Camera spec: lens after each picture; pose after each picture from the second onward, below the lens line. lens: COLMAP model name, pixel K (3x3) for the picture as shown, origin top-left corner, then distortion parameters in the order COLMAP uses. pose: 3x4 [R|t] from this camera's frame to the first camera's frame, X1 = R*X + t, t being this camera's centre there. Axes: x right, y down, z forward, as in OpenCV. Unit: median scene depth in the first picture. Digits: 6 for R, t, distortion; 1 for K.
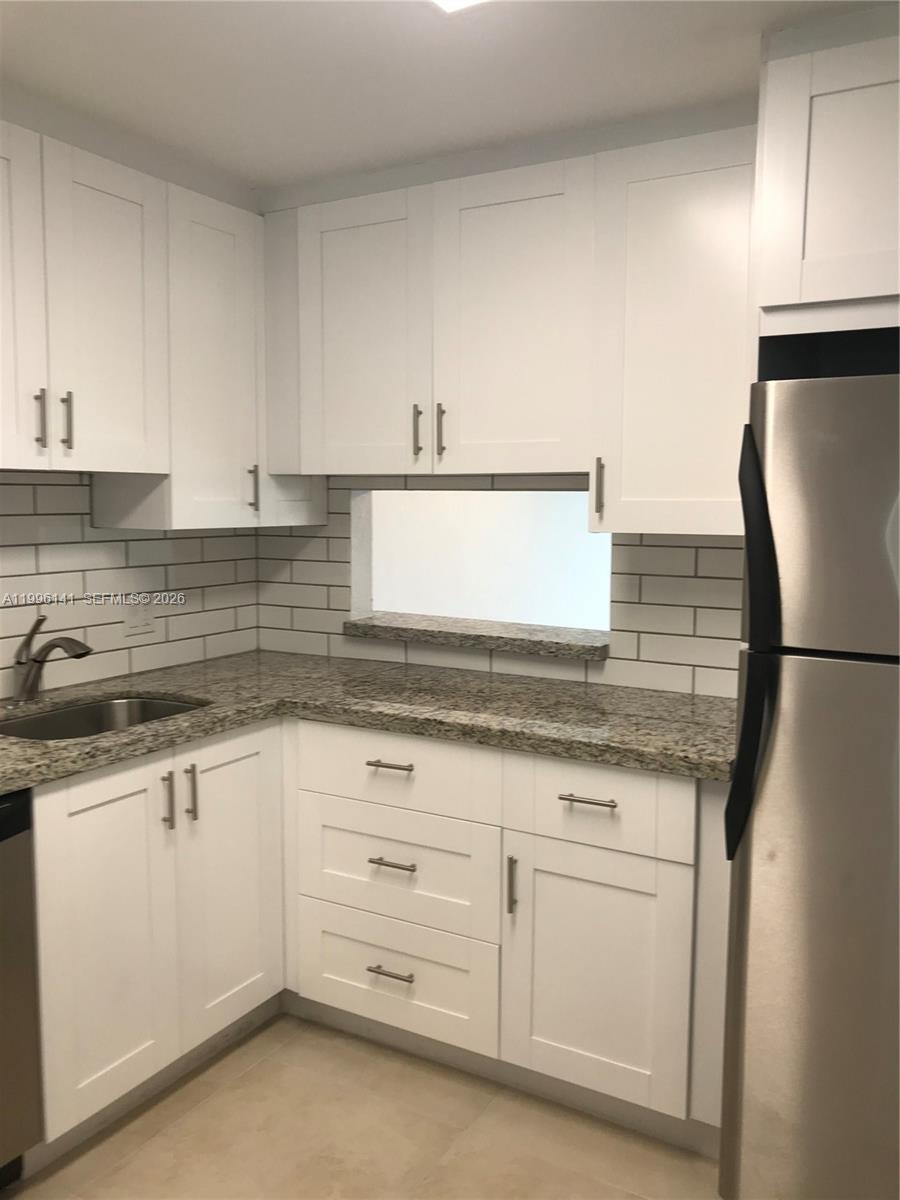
lens RADIAL K [[993.8, 0, 450.0], [0, 993.8, 598.9], [0, 0, 1]] dist [0.042959, -0.052082]
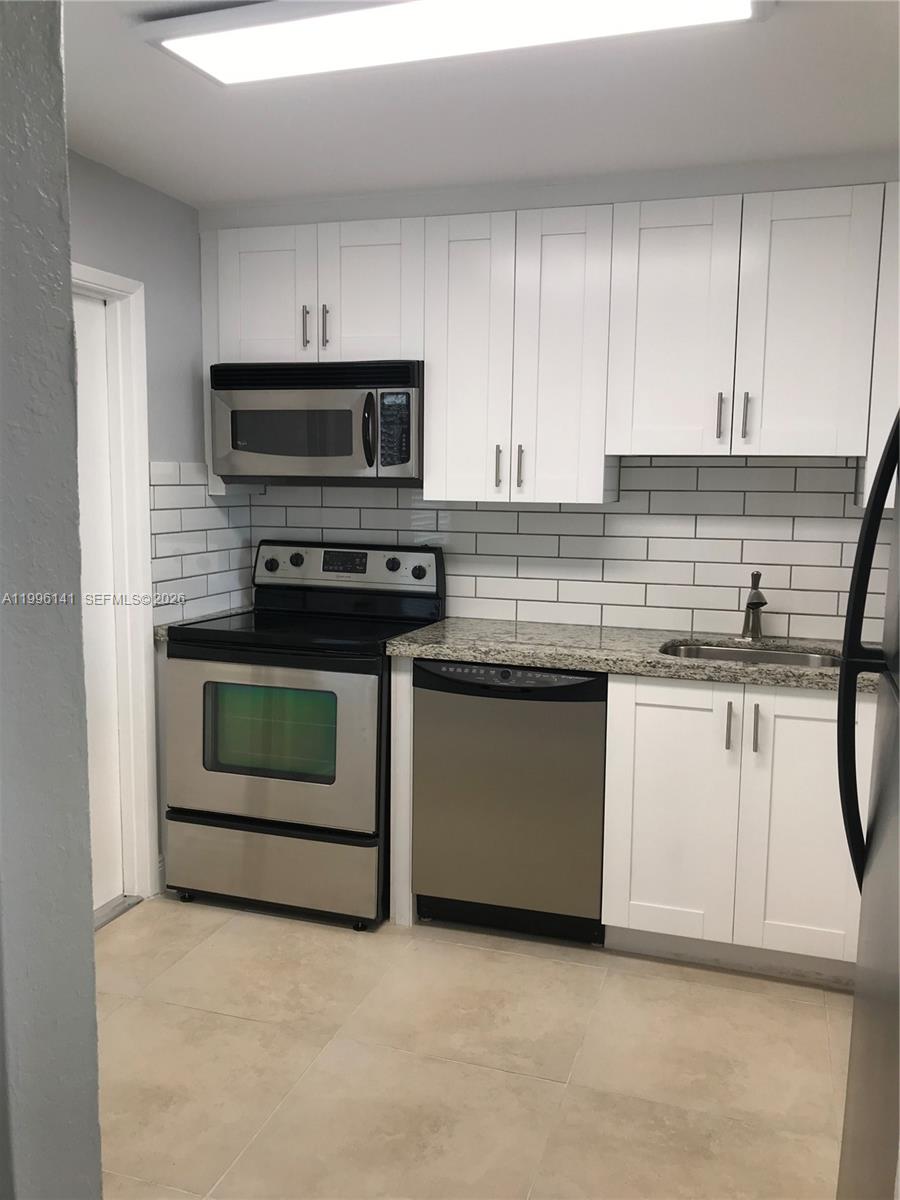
lens RADIAL K [[993.8, 0, 448.5], [0, 993.8, 594.8], [0, 0, 1]] dist [0.042959, -0.052082]
pose [[0.211922, 0.118689, -0.970053, 0.811486], [-0.113844, 0.988838, 0.096117, -0.034193], [0.970633, 0.090065, 0.223068, 0.384295]]
